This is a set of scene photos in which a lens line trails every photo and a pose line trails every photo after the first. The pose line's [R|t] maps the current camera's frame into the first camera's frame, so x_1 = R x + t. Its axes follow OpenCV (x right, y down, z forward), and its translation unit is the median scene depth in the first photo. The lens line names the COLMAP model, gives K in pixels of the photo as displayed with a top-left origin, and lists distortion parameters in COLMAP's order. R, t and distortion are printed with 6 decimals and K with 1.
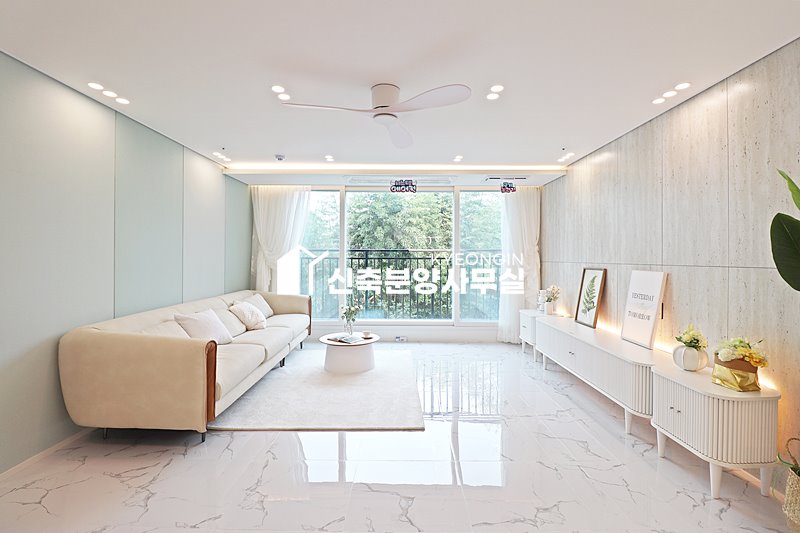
lens RADIAL K [[369.5, 0, 394.0], [0, 369.5, 253.3], [0, 0, 1]] dist [-0.007791, -0.009213]
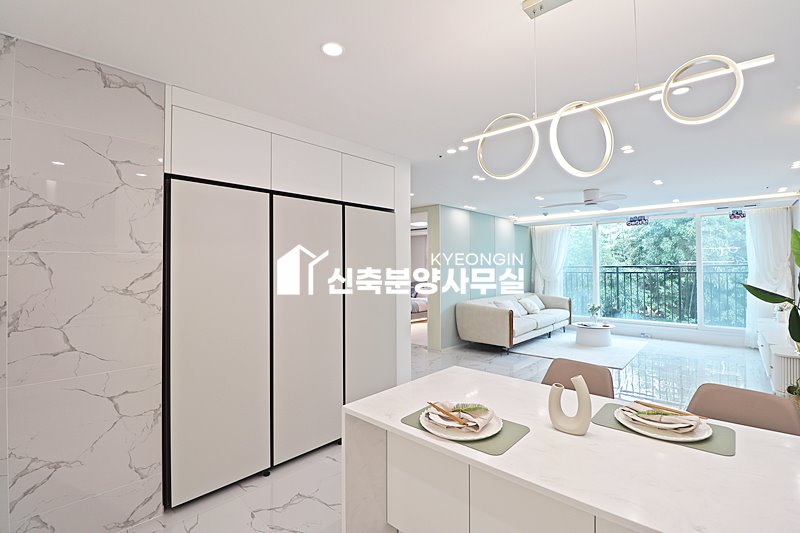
lens RADIAL K [[369.5, 0, 407.2], [0, 369.5, 264.7], [0, 0, 1]] dist [-0.007791, -0.009213]
pose [[0.757303, -0.011673, -0.652959, 0.255980], [0.012734, 0.999914, -0.003107, -0.023880], [0.652939, -0.005962, 0.757387, -0.573247]]
